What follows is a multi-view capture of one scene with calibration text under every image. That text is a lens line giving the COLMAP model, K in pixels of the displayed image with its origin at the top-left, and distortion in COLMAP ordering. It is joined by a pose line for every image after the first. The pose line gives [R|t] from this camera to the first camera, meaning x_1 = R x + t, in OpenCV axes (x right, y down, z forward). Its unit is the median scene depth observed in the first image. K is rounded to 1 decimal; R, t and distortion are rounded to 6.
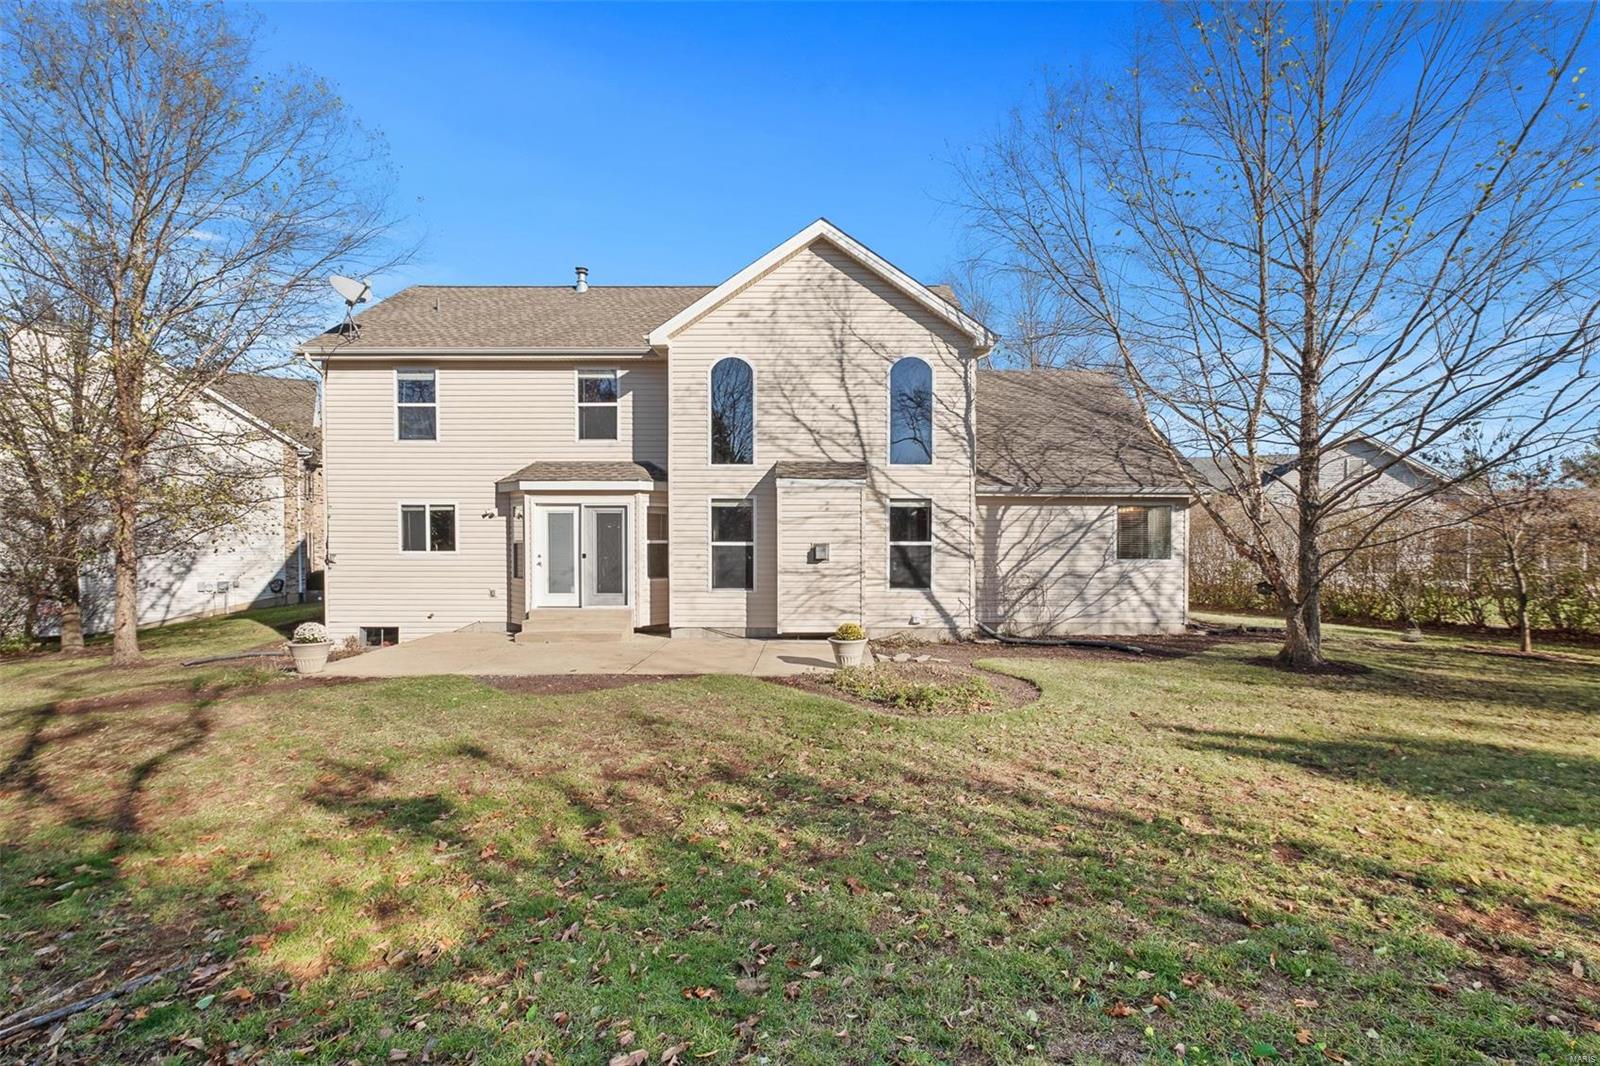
lens RADIAL K [[709.6, 0, 800.0], [0, 709.6, 533.0], [0, 0, 1]] dist [-0.002214, -0.000124]
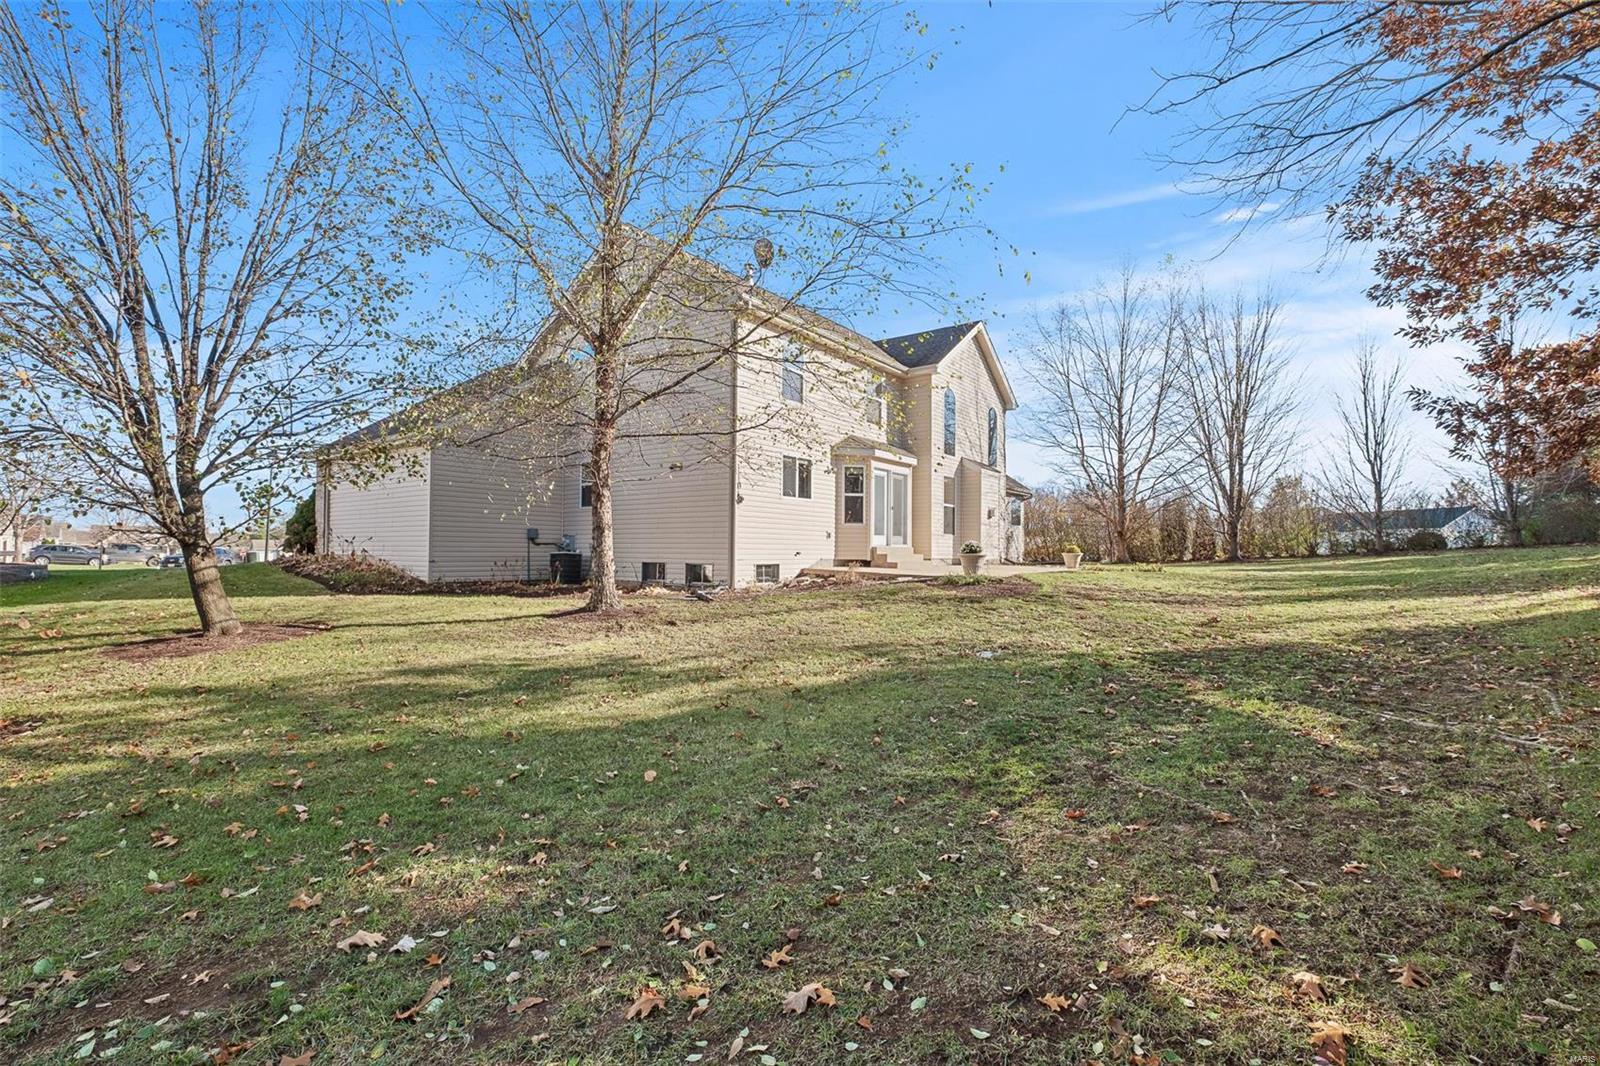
lens RADIAL K [[709.6, 0, 800.0], [0, 709.6, 533.0], [0, 0, 1]] dist [-0.002214, -0.000124]
pose [[0.614736, 0.024035, 0.788367, -1.532650], [0.001699, 0.999493, -0.031796, 0.126960], [-0.788731, 0.020886, 0.614383, 0.269651]]
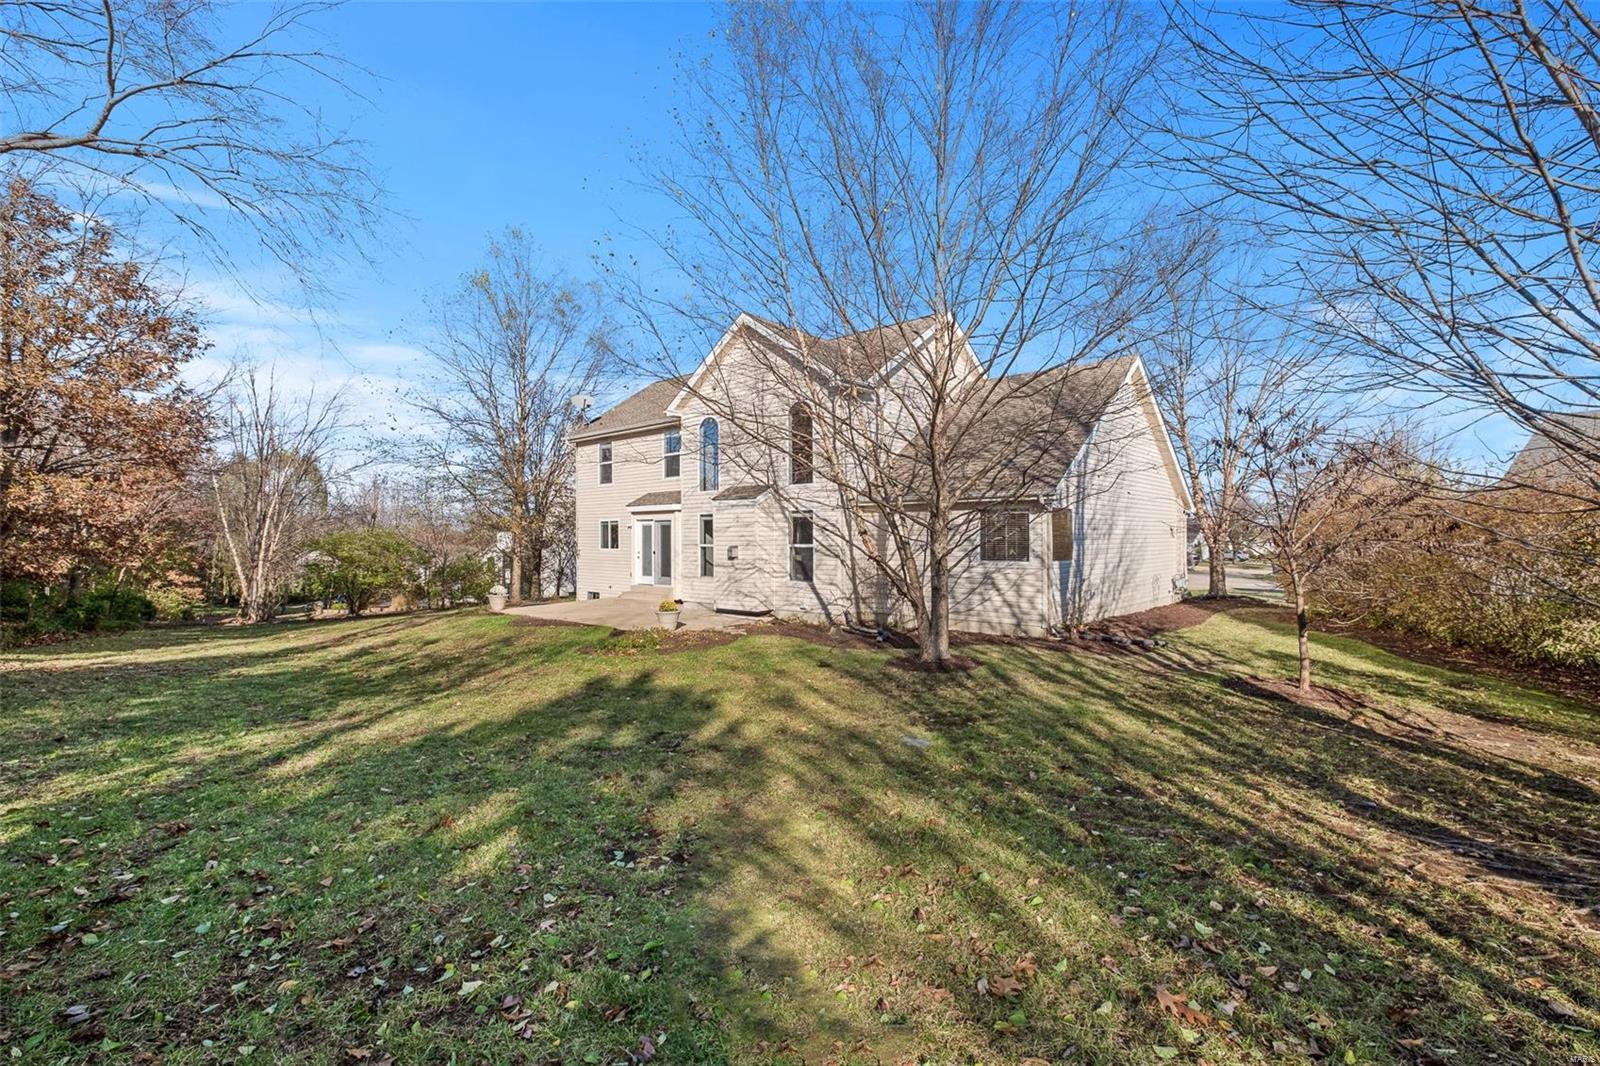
lens RADIAL K [[709.6, 0, 800.0], [0, 709.6, 533.0], [0, 0, 1]] dist [-0.002214, -0.000124]
pose [[0.749323, -0.011315, -0.662108, 0.969135], [0.014813, 0.999890, -0.000322, -0.007367], [0.662039, -0.009566, 0.749409, 0.039473]]
